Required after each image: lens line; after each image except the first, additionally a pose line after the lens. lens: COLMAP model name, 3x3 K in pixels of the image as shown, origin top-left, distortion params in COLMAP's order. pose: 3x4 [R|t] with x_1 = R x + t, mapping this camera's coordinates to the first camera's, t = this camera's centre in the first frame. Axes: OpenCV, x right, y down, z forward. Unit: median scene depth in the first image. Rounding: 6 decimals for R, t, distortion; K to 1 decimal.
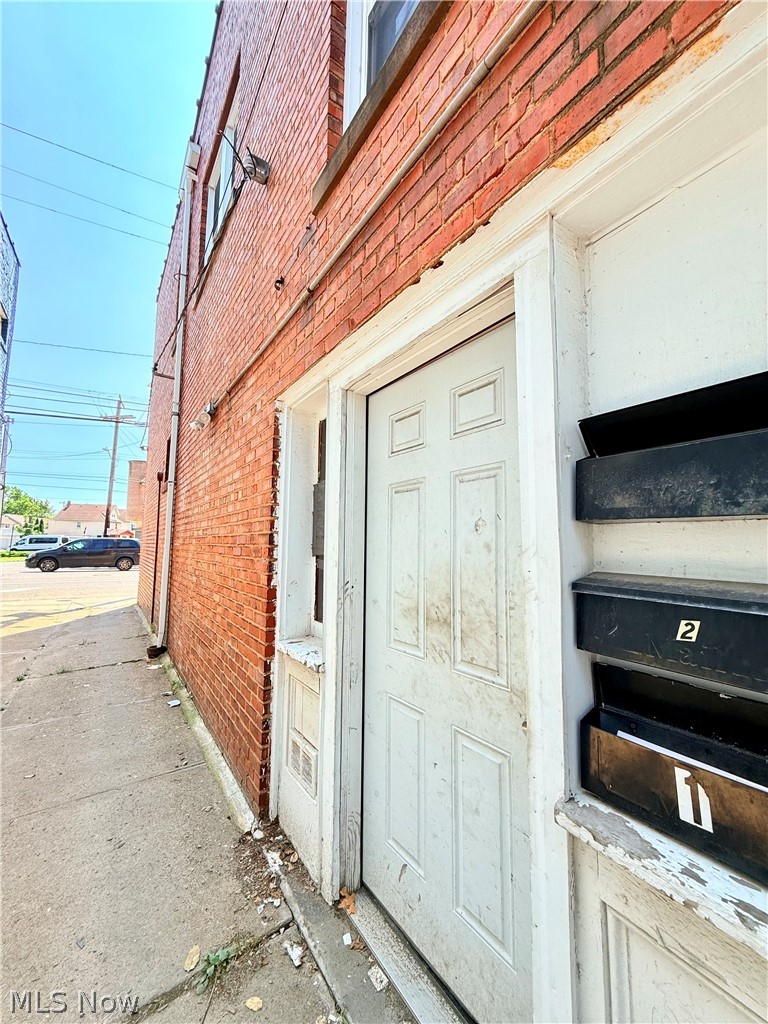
lens RADIAL K [[409.5, 0, 384.0], [0, 409.5, 511.5], [0, 0, 1]] dist [0.000026, -0.000119]
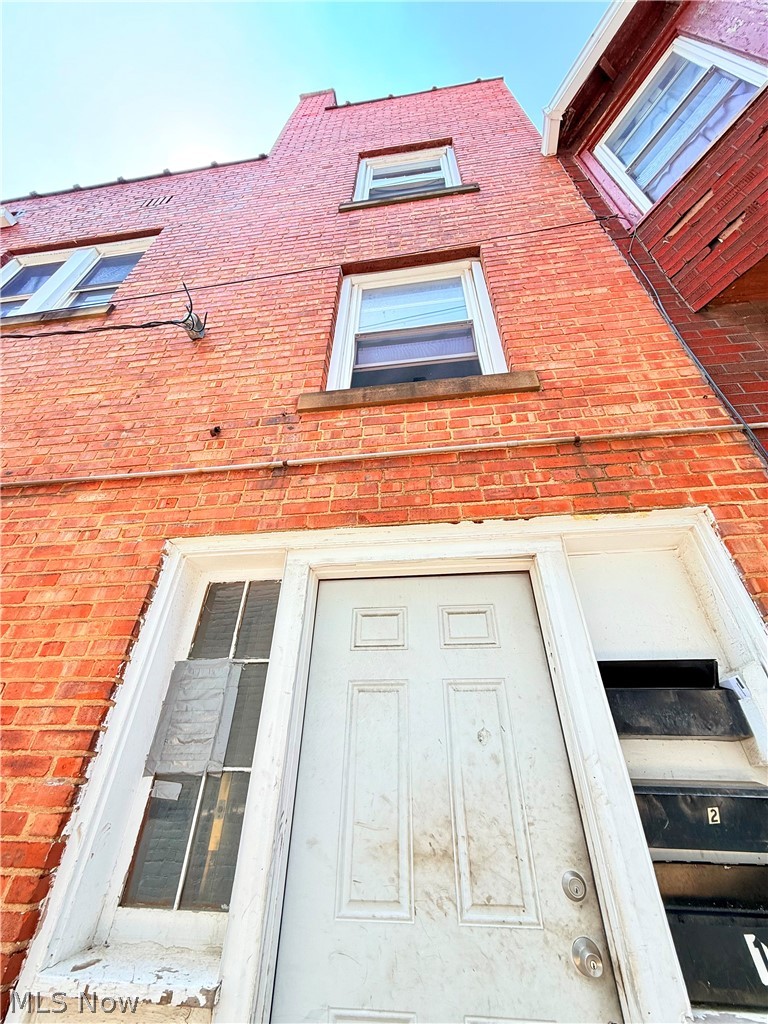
lens RADIAL K [[409.5, 0, 385.8], [0, 409.5, 509.3], [0, 0, 1]] dist [0.000026, -0.000119]
pose [[0.661612, 0.425718, 0.617279, -0.834011], [-0.069055, 0.854302, -0.515169, 0.093096], [-0.746660, 0.298216, 0.594615, 0.333020]]
